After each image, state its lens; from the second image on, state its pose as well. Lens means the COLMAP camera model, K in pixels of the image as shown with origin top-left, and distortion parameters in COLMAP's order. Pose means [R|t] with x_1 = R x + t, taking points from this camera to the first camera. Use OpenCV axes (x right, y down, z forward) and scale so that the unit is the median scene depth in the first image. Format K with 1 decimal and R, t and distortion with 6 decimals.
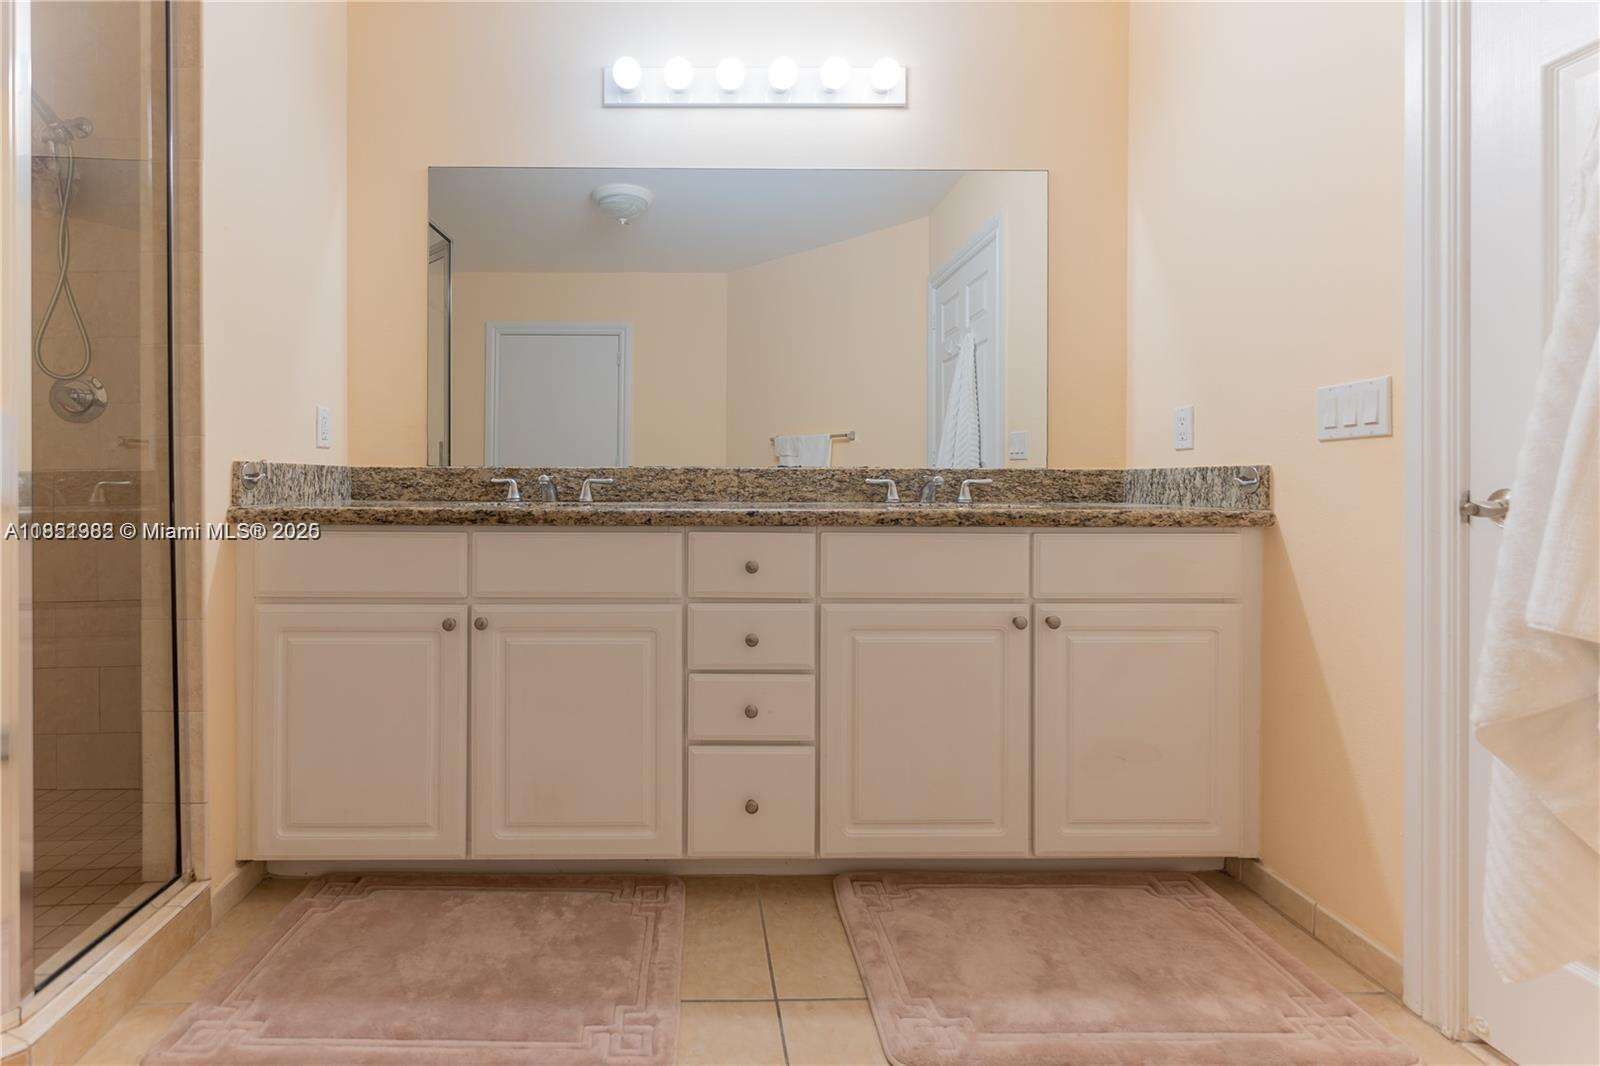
lens RADIAL K [[689.8, 0, 788.8], [0, 689.8, 506.9], [0, 0, 1]] dist [-0.000272, -0.000034]
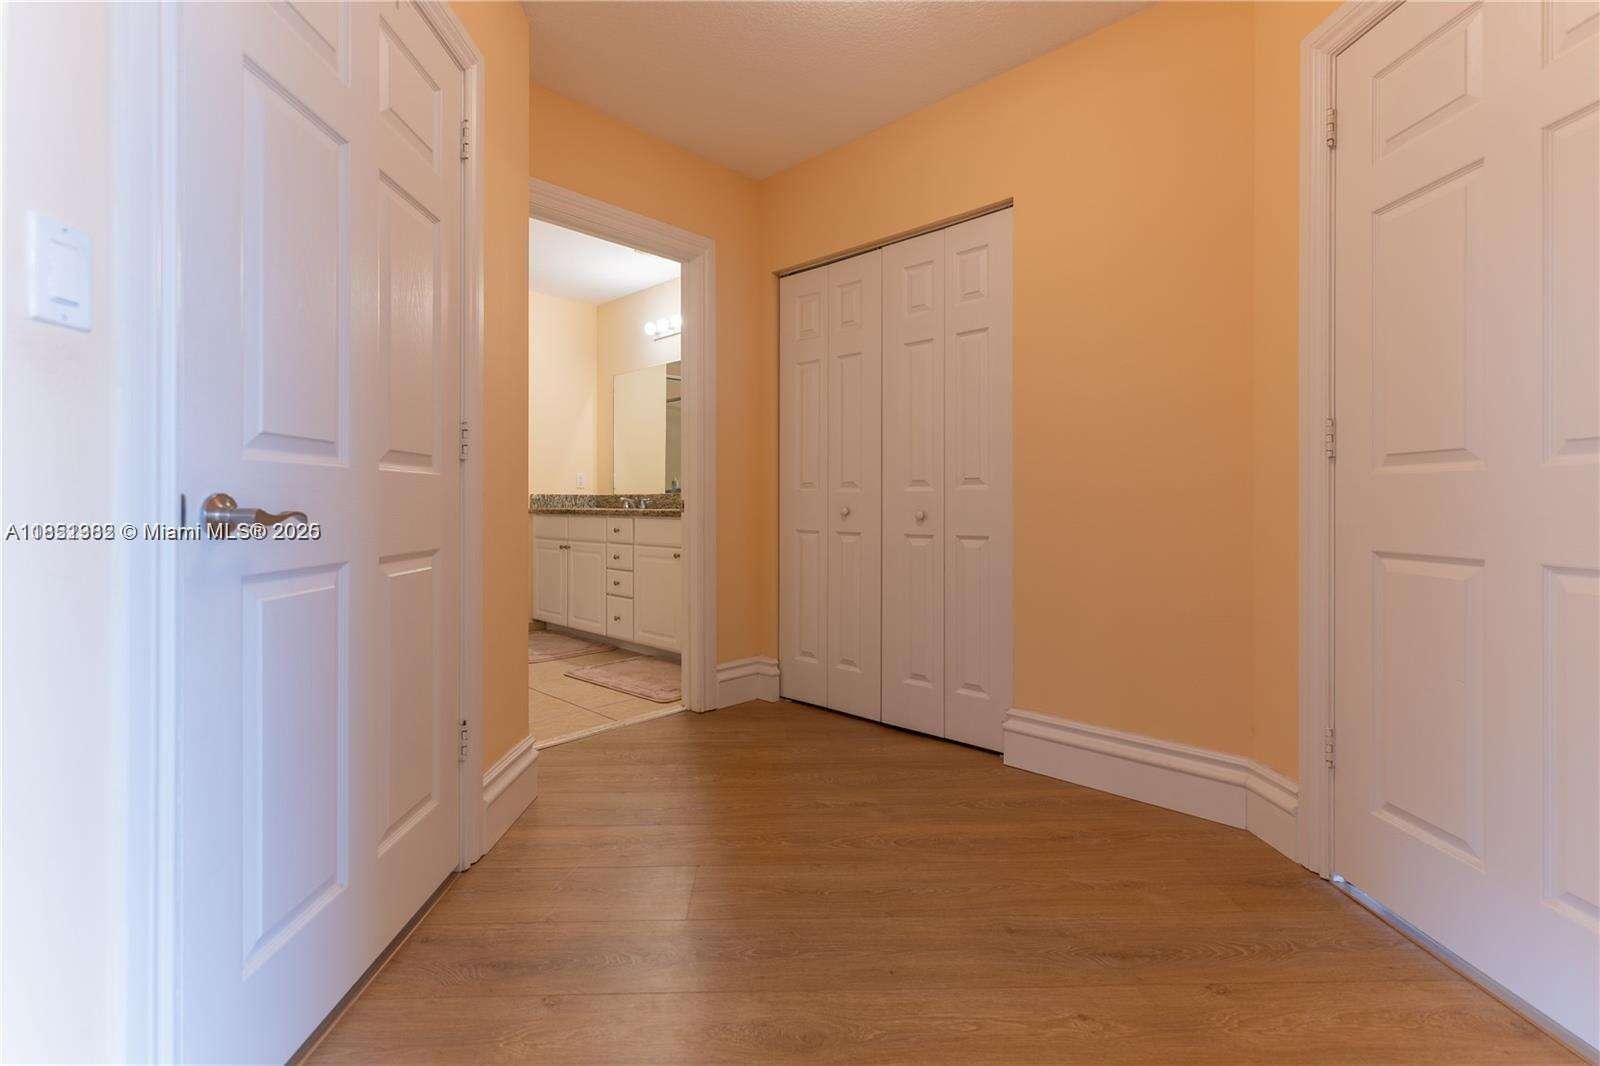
lens RADIAL K [[689.8, 0, 788.8], [0, 689.8, 506.9], [0, 0, 1]] dist [-0.000272, -0.000034]
pose [[0.724948, 0.001408, -0.688802, 2.311438], [-0.013351, 0.999839, -0.012008, 0.014125], [0.688674, 0.017901, 0.724850, -0.526733]]
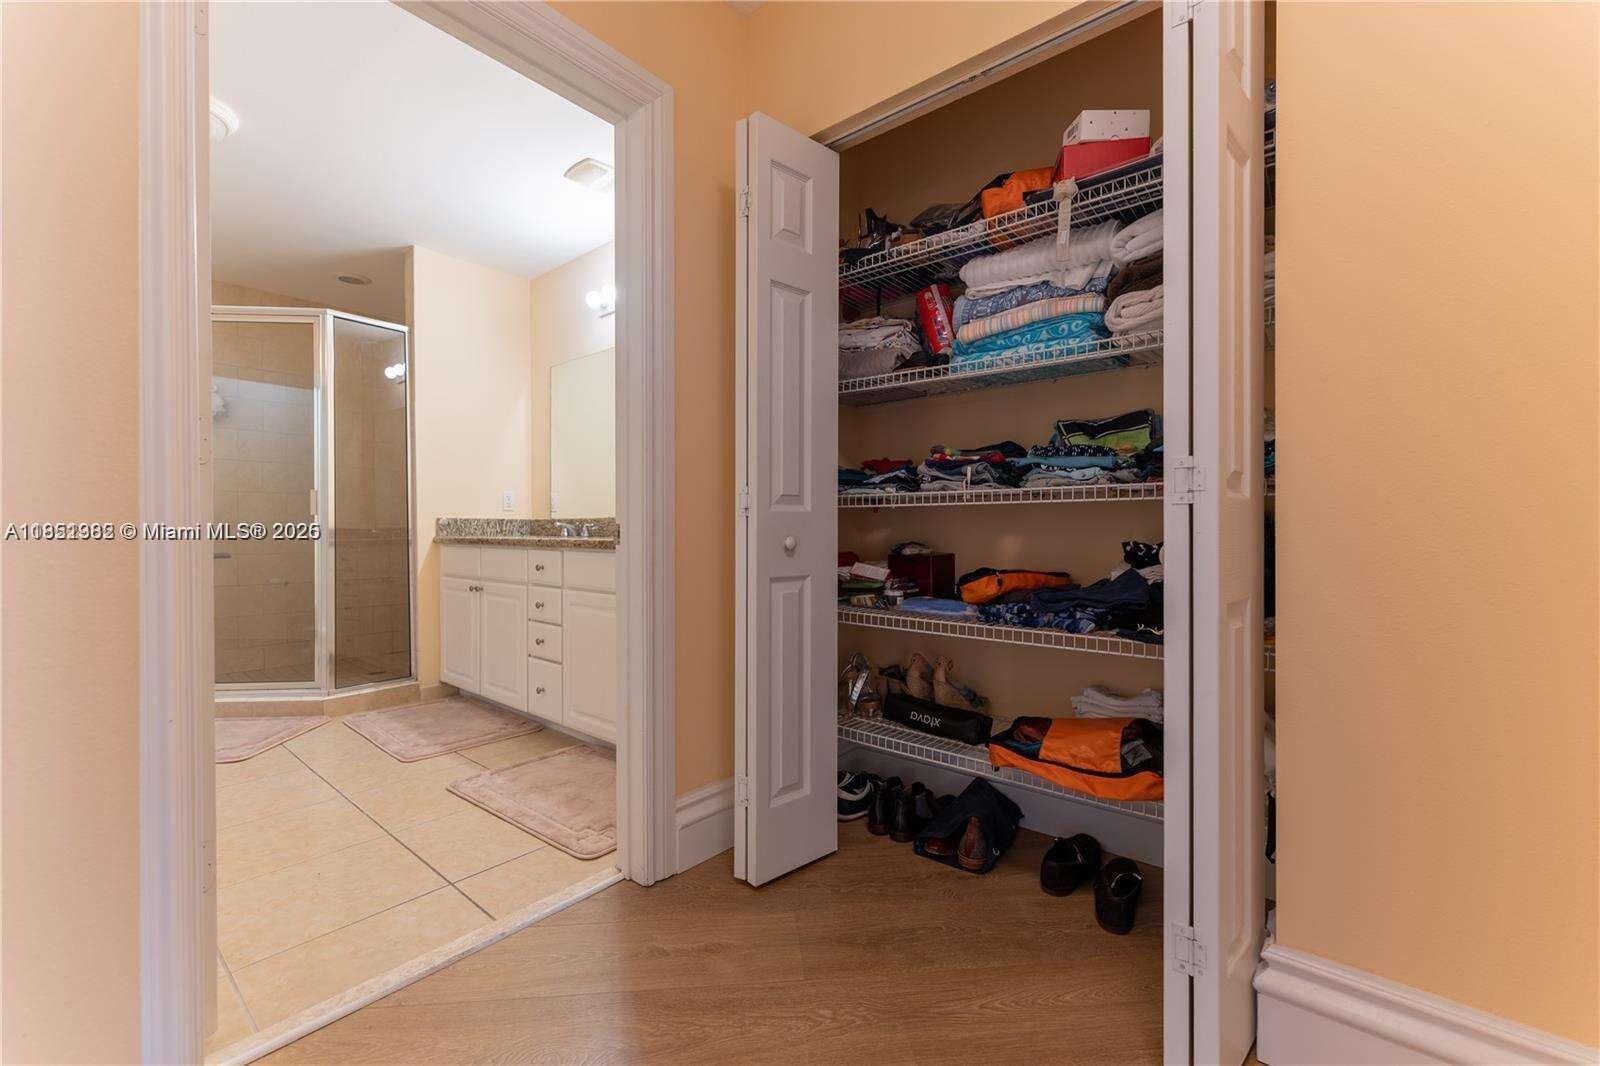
lens RADIAL K [[655.0, 0, 791.1], [0, 655.0, 536.5], [0, 0, 1]] dist [0.000157, 0.000161]
pose [[0.758504, 0.004671, -0.651651, 1.689603], [-0.014347, 0.999852, -0.009533, 0.002482], [0.651510, 0.016580, 0.758459, 0.035216]]
